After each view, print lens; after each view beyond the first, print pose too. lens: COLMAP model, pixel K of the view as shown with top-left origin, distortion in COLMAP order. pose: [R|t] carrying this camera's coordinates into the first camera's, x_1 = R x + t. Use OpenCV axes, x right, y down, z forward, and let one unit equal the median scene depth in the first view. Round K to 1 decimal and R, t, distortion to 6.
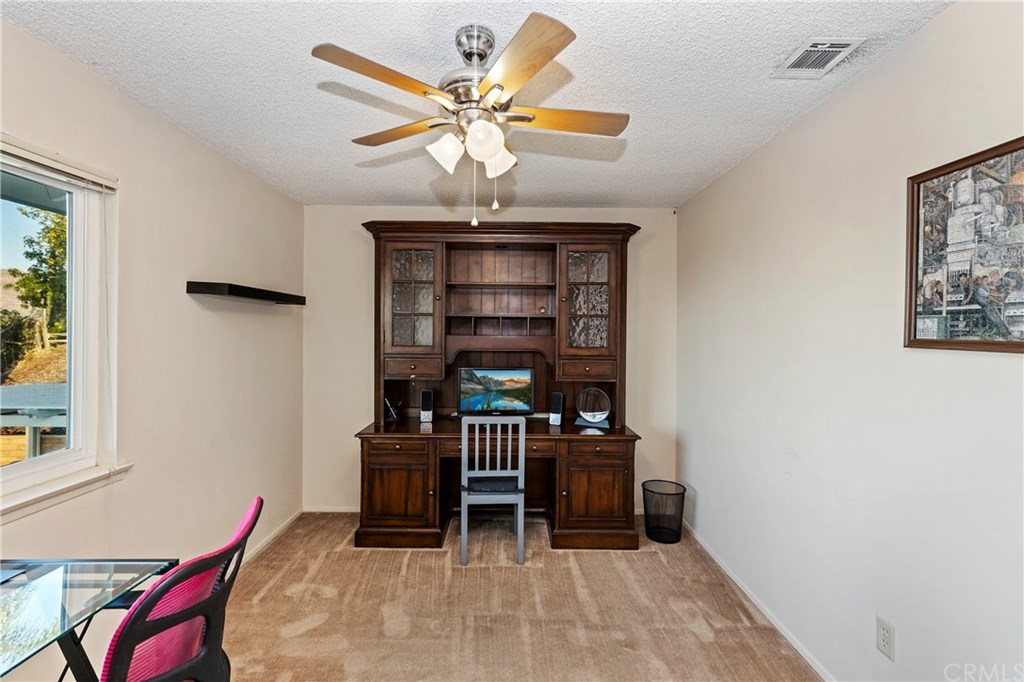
lens RADIAL K [[473.3, 0, 512.3], [0, 473.3, 334.9], [0, 0, 1]] dist [0.000820, 0.000035]
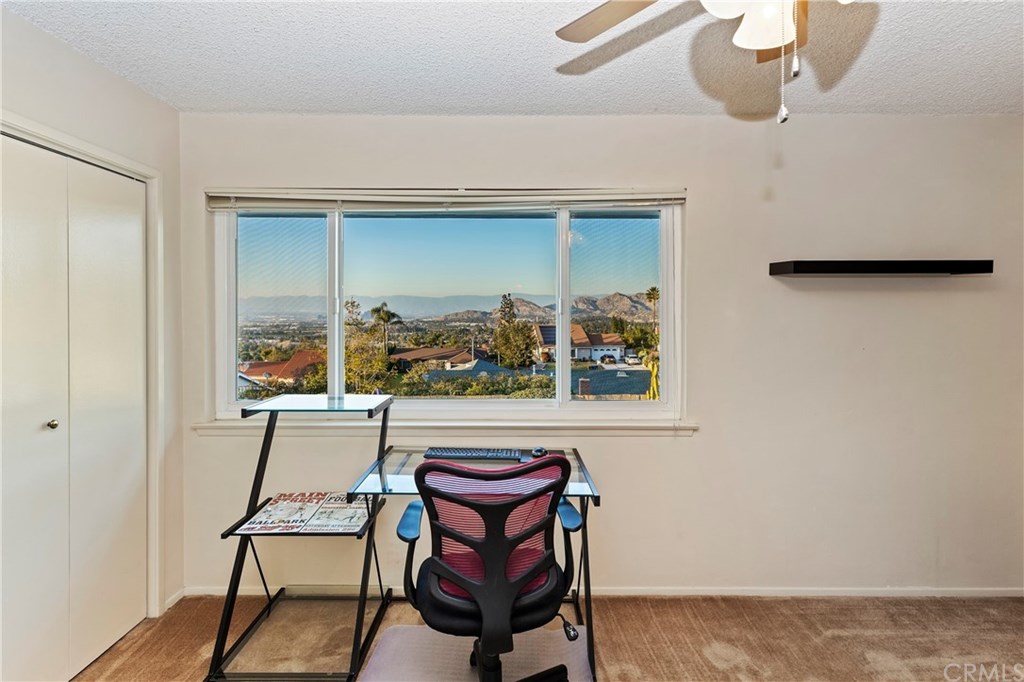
lens RADIAL K [[463.9, 0, 511.0], [0, 463.9, 316.8], [0, 0, 1]] dist [0.000916, 0.000049]
pose [[-0.013463, -0.004019, -0.999901, 0.305352], [-0.004614, 0.999982, -0.003957, 0.006177], [0.999899, 0.004561, -0.013481, 0.463463]]
